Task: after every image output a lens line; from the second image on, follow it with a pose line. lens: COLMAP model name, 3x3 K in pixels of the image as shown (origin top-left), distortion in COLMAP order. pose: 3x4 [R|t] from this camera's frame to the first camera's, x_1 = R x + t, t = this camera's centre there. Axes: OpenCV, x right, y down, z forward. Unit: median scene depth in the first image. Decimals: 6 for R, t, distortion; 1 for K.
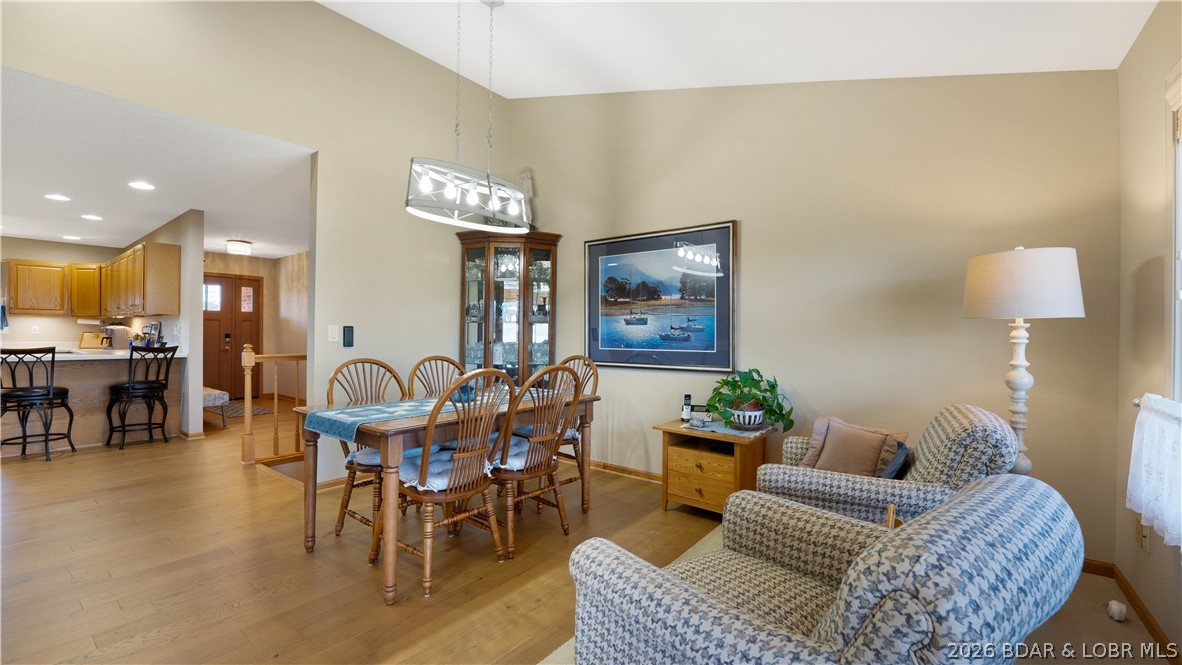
lens RADIAL K [[486.2, 0, 578.2], [0, 486.2, 334.8], [0, 0, 1]] dist [-0.008177, -0.000754]
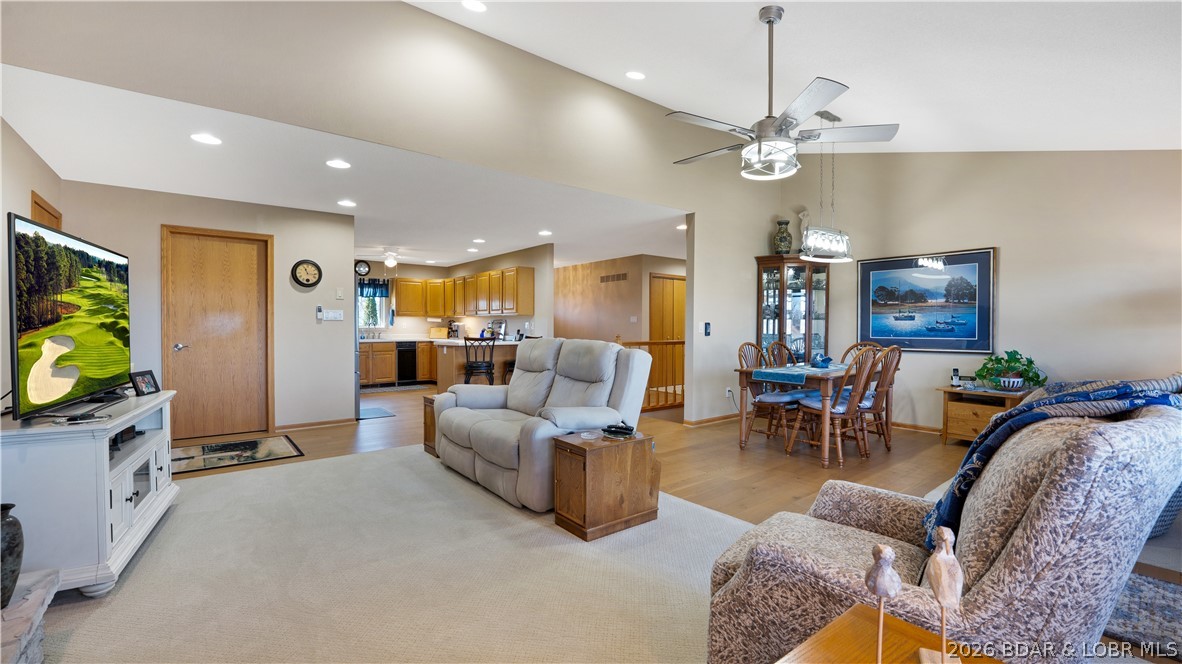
lens RADIAL K [[486.2, 0, 590.8], [0, 486.2, 331.8], [0, 0, 1]] dist [-0.008177, -0.000754]
pose [[0.975743, -0.002337, -0.218907, -0.492051], [0.004125, 0.999962, 0.007711, -0.001935], [0.218880, -0.008427, 0.975715, -0.608863]]
